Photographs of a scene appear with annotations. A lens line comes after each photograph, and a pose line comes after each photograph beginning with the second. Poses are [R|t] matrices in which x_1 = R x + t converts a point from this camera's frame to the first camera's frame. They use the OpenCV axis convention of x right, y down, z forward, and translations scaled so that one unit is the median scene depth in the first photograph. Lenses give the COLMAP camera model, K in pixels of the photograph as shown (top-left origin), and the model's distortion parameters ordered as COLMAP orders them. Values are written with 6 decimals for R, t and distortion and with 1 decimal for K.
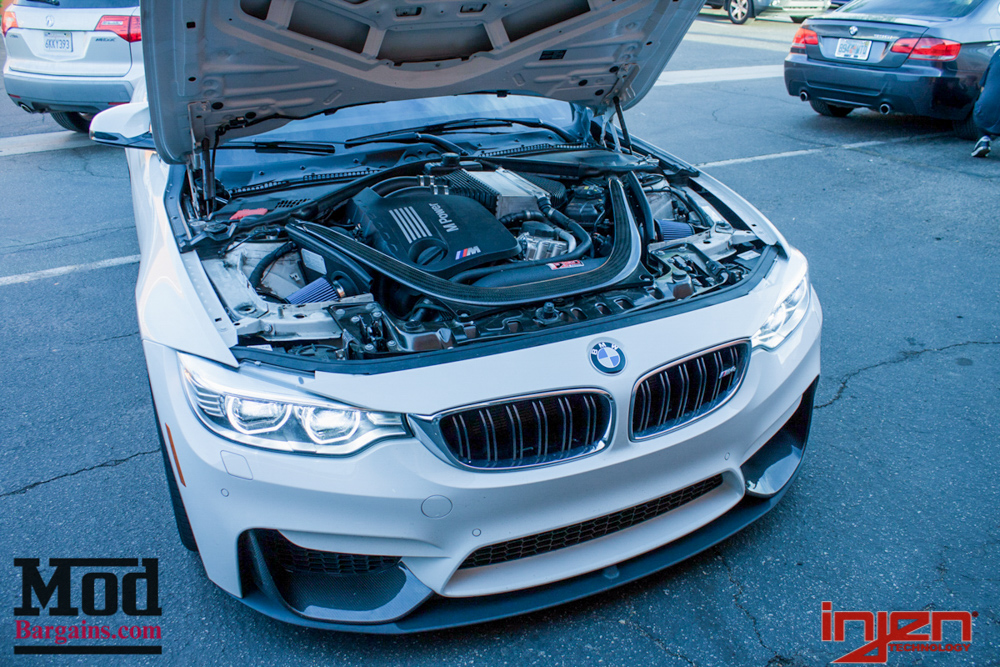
lens RADIAL K [[833.9, 0, 503.1], [0, 833.9, 328.8], [0, 0, 1]] dist [-0.115936, 0.048214]
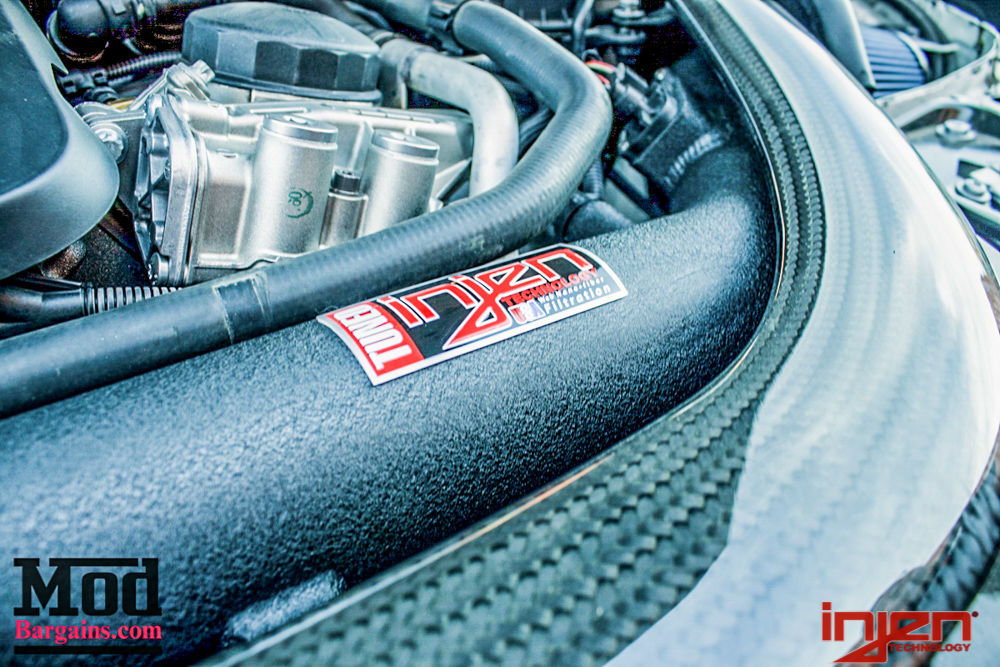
lens RADIAL K [[833.9, 0, 500.9], [0, 833.9, 329.7], [0, 0, 1]] dist [-0.115936, 0.048214]
pose [[0.982430, -0.089930, 0.163538, 0.051309], [0.065423, 0.986593, 0.149512, -0.081633], [-0.174791, -0.136186, 0.975142, 0.790020]]
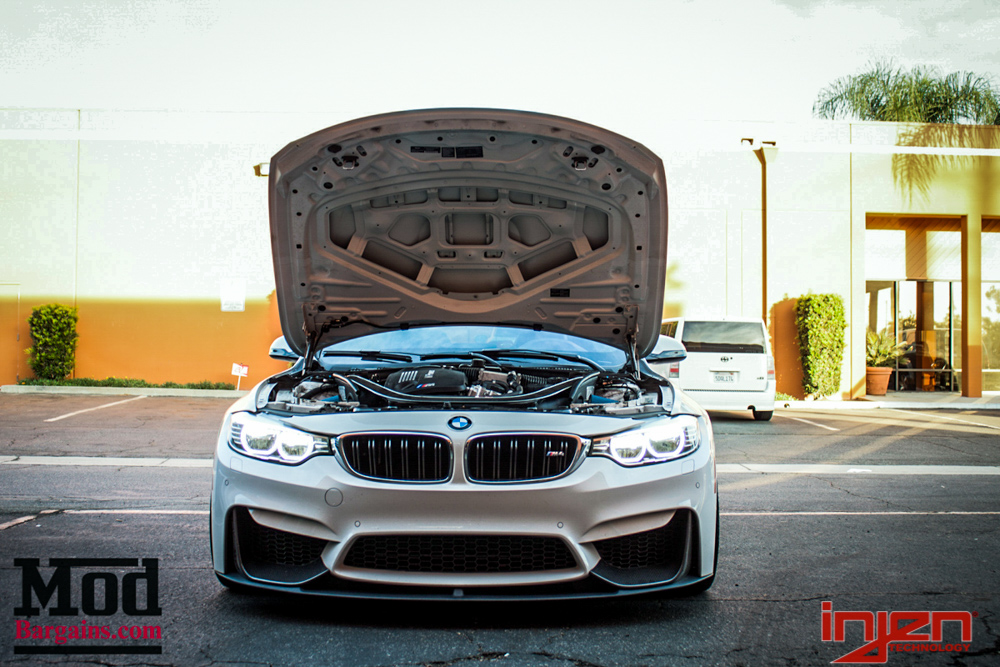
lens RADIAL K [[1129.8, 0, 496.1], [0, 1129.8, 335.8], [0, 0, 1]] dist [-0.048701, 0.000000]
pose [[0.913227, 0.013537, -0.407227, 0.793736], [-0.194562, 0.892630, -0.406641, 0.557759], [0.357998, 0.450586, 0.817808, -0.580162]]
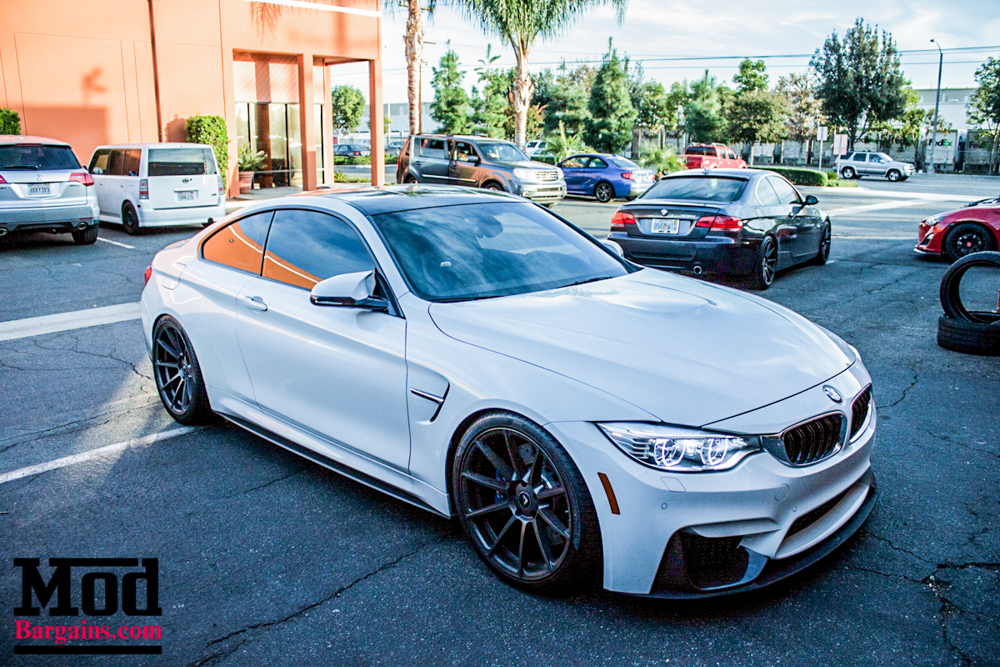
lens RADIAL K [[833.9, 0, 500.1], [0, 833.9, 337.7], [0, 0, 1]] dist [-0.115936, 0.048214]
pose [[0.936447, -0.070208, 0.343712, -0.835264], [0.141352, 0.972228, -0.186526, 0.104611], [-0.321070, 0.223257, 0.920364, -0.270178]]
